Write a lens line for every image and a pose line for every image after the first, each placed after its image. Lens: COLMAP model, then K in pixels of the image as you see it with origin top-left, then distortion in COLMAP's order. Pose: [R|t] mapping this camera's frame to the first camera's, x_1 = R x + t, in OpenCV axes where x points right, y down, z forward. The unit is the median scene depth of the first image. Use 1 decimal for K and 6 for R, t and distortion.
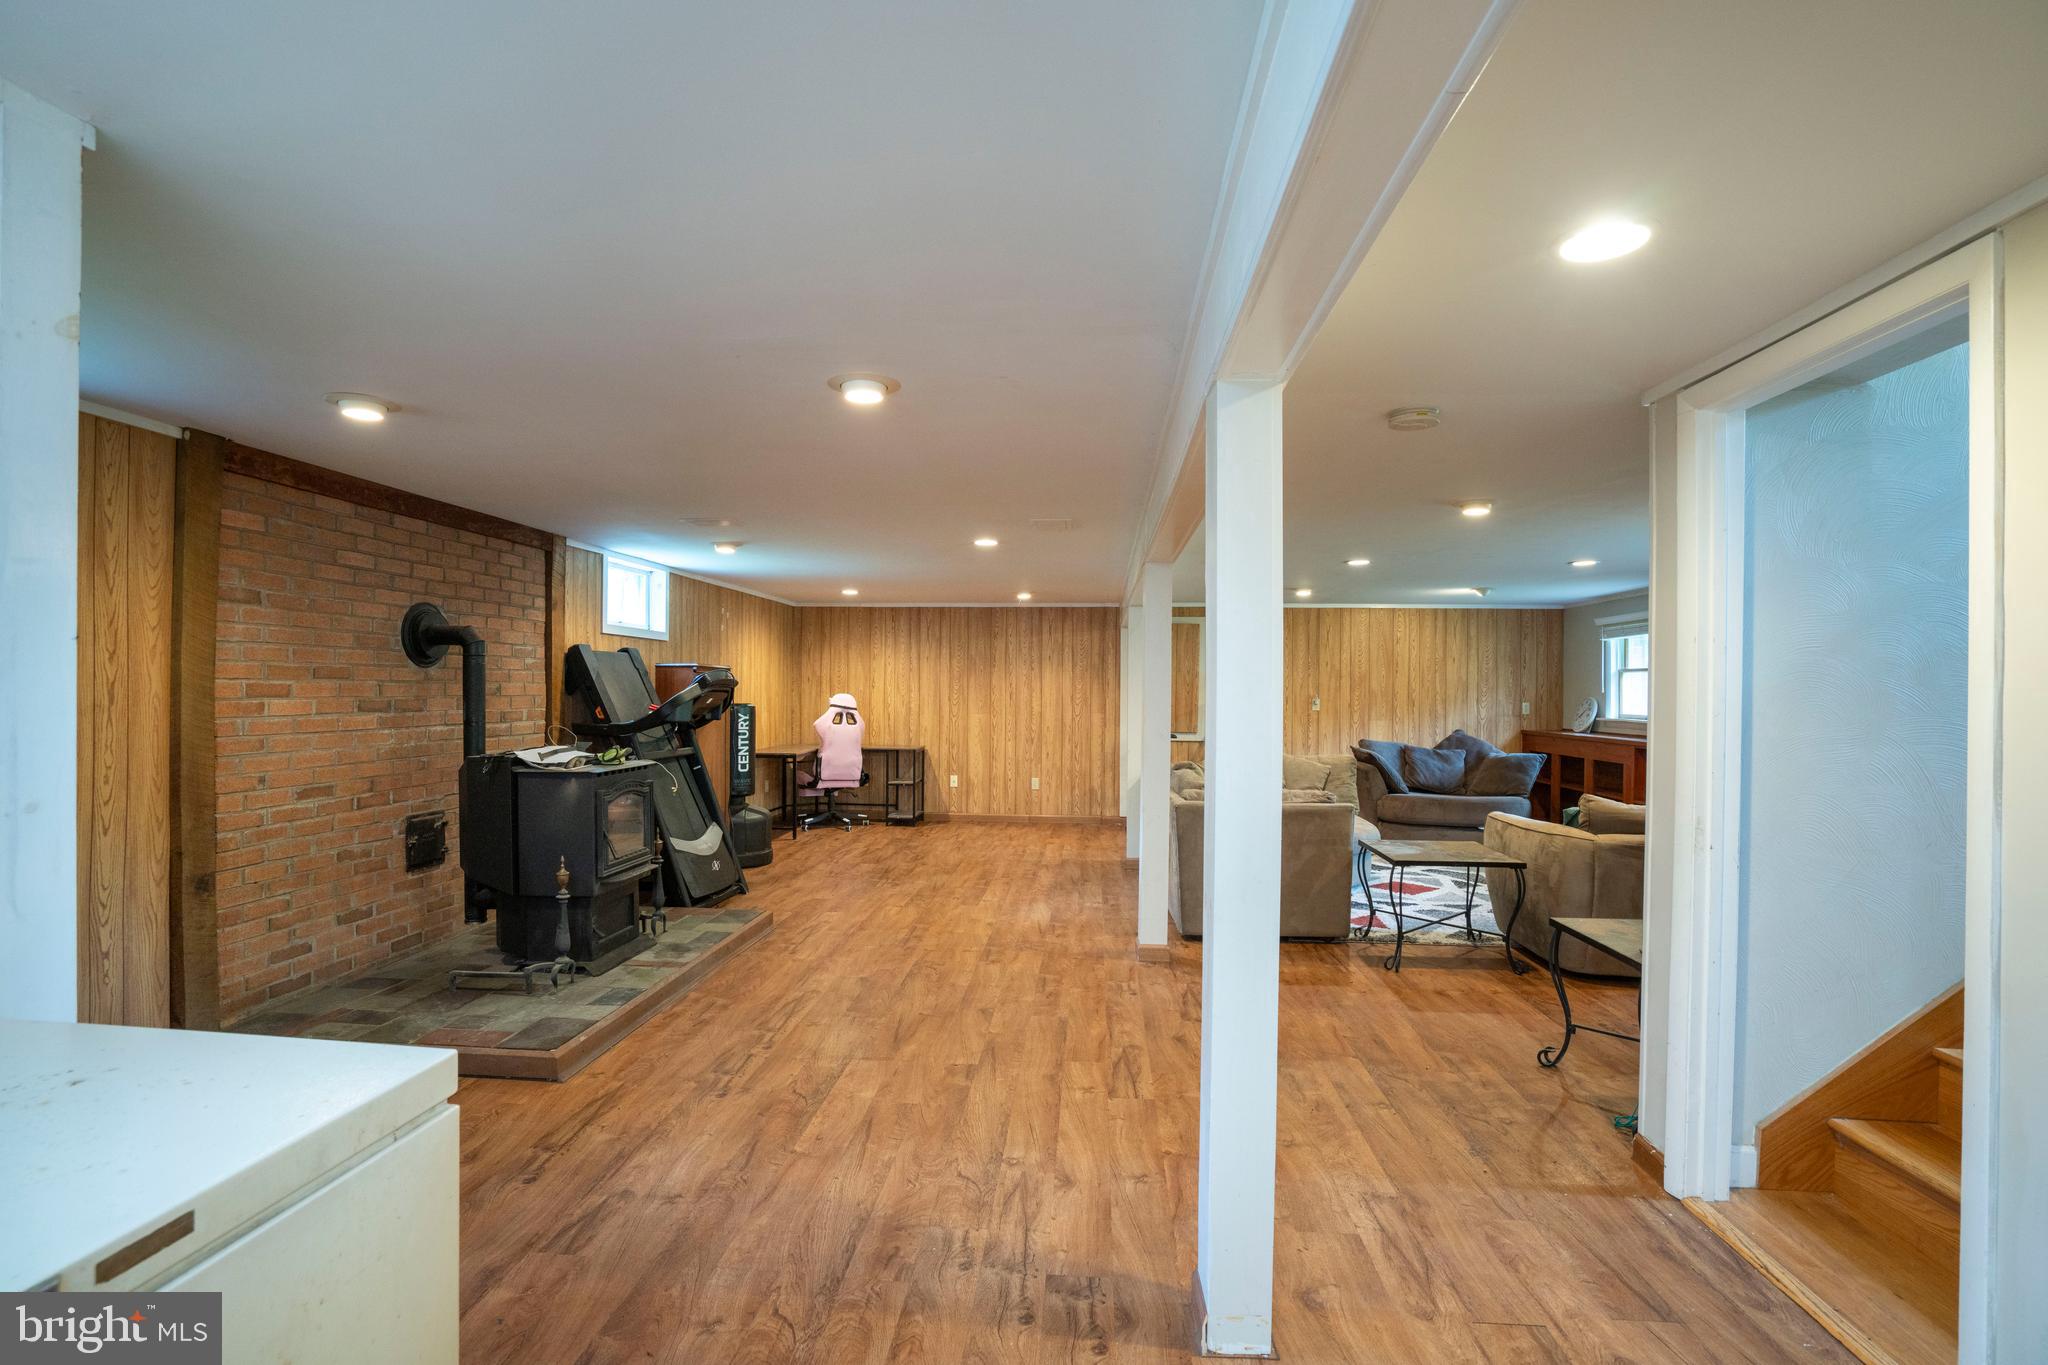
lens RADIAL K [[946.8, 0, 1024.8], [0, 946.8, 689.3], [0, 0, 1]] dist [-0.060501, 0.022699]
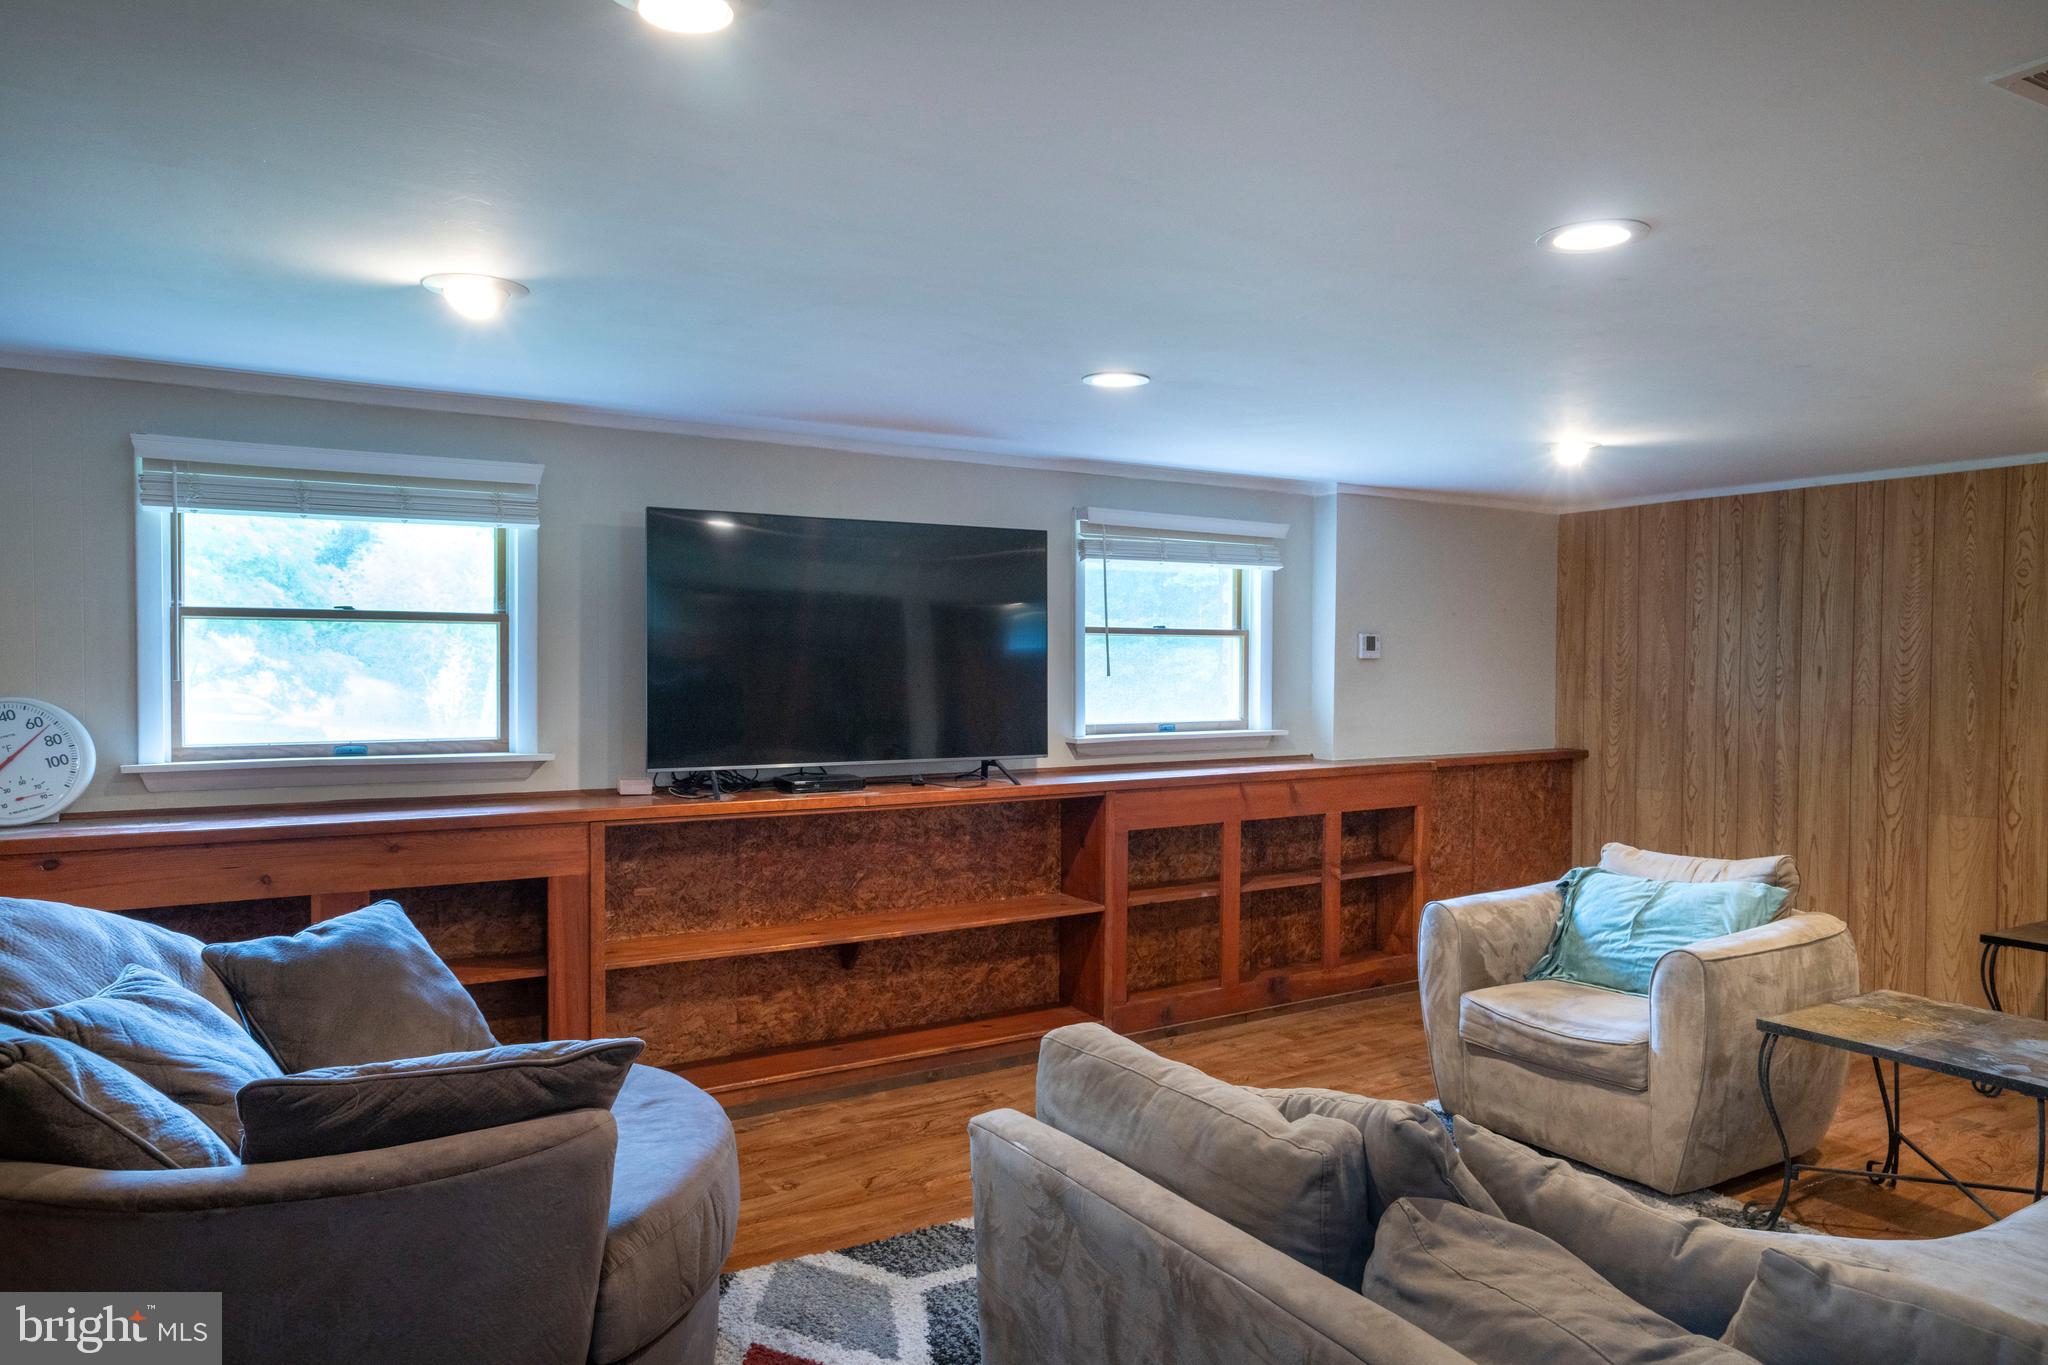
lens RADIAL K [[1299.2, 0, 1024.8], [0, 1299.2, 685.7], [0, 0, 1]] dist [-0.007582, 0.001854]
pose [[-0.591905, -0.030194, 0.805442, 0.168247], [-0.009346, 0.999488, 0.030600, -0.016224], [-0.805954, 0.010584, -0.591884, 1.618046]]
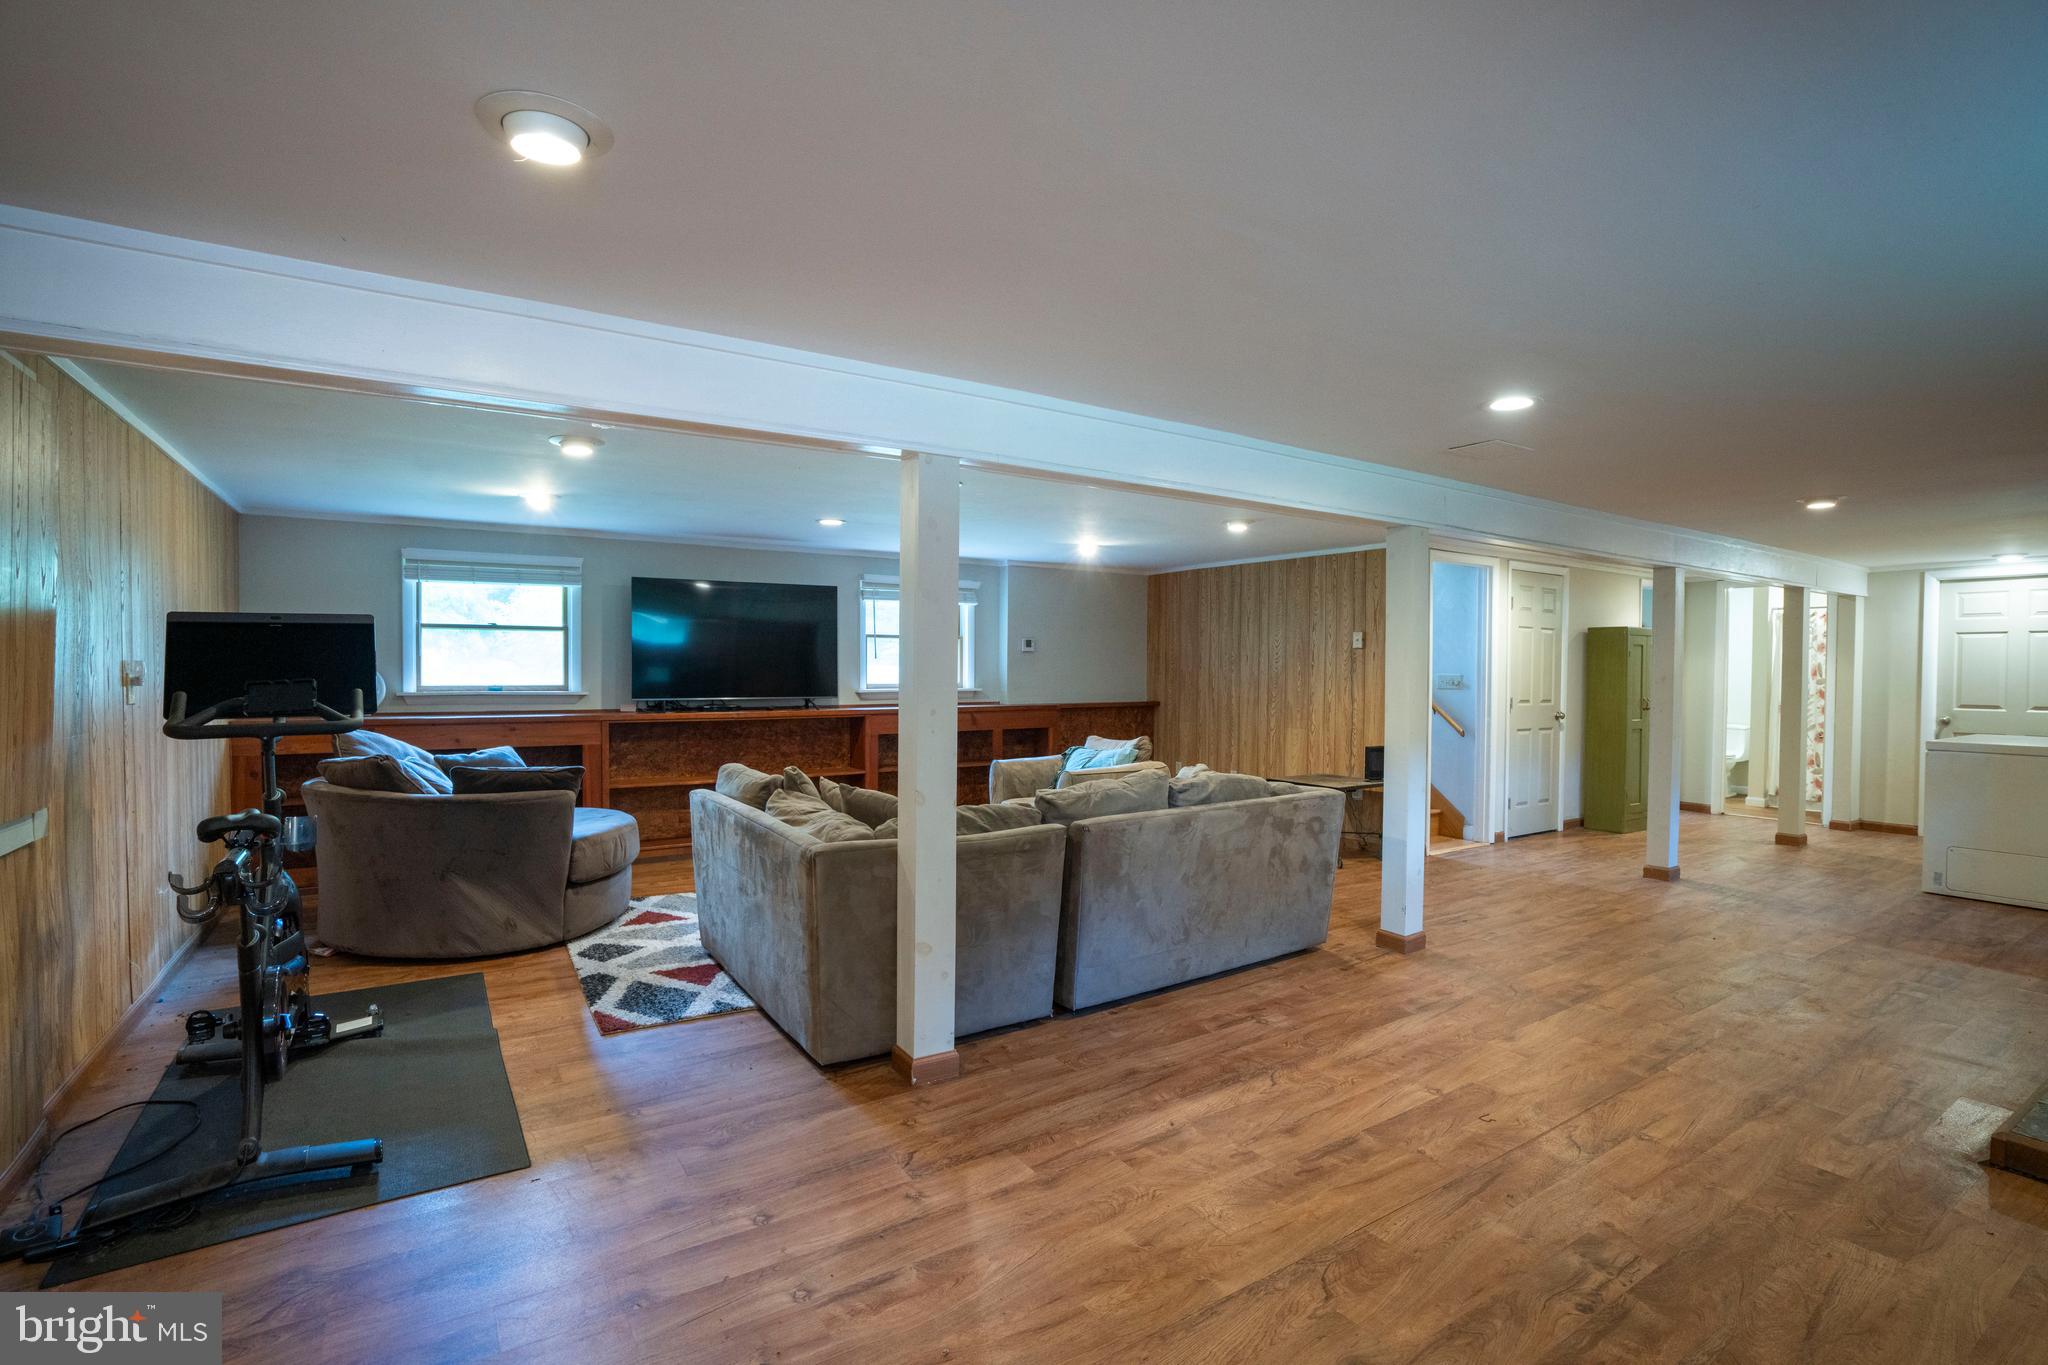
lens RADIAL K [[946.8, 0, 1020.7], [0, 946.8, 680.1], [0, 0, 1]] dist [-0.060501, 0.022699]
pose [[-0.607139, -0.025303, 0.794193, -0.329178], [-0.009947, 0.999657, 0.024245, 0.001009], [-0.794533, 0.006820, -0.607182, 1.674862]]
